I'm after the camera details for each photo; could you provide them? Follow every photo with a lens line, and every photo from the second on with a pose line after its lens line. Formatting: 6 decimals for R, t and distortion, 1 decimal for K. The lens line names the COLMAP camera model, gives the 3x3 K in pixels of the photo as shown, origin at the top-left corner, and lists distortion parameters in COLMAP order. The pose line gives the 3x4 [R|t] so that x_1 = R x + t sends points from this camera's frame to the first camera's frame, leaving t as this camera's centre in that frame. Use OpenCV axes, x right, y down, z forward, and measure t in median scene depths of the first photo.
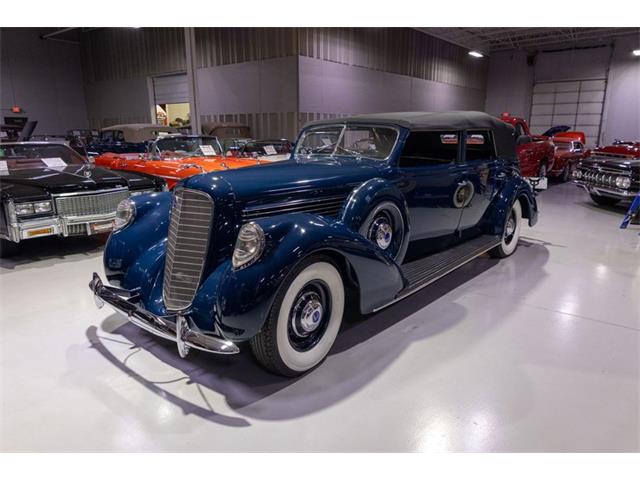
lens RADIAL K [[452.6, 0, 316.0], [0, 452.6, 240.5], [0, 0, 1]] dist [0.008527, -0.004149]
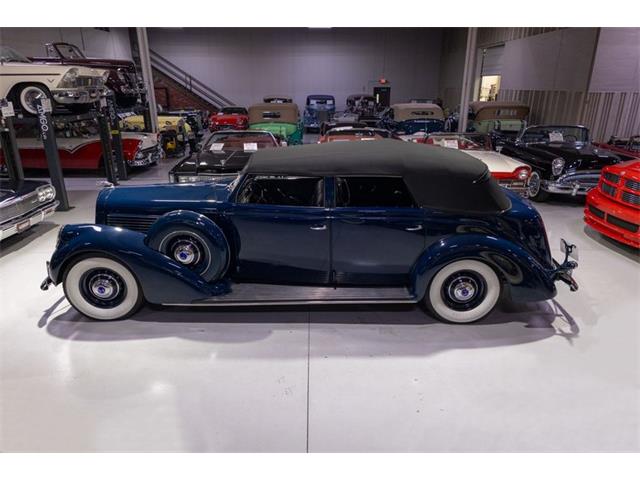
lens RADIAL K [[441.8, 0, 320.0], [0, 441.8, 240.0], [0, 0, 1]] dist [0.001192, 0.000437]
pose [[0.647543, 0.255393, -0.717958, 1.093549], [-0.180724, 0.966755, 0.180897, -0.294396], [0.740289, 0.012614, 0.672171, 0.355096]]
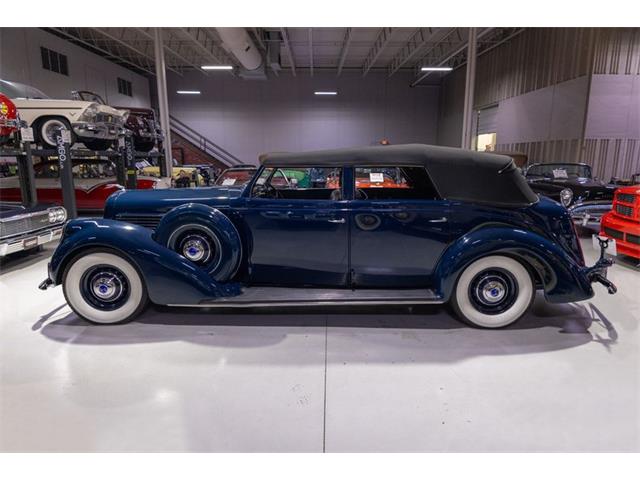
lens RADIAL K [[423.3, 0, 320.0], [0, 423.3, 240.0], [0, 0, 1]] dist [0.004381, 0.000165]
pose [[0.641913, 0.149007, -0.752160, 1.030589], [-0.181424, 0.982598, 0.039826, -0.123662], [0.745005, 0.110895, 0.657776, 0.406751]]
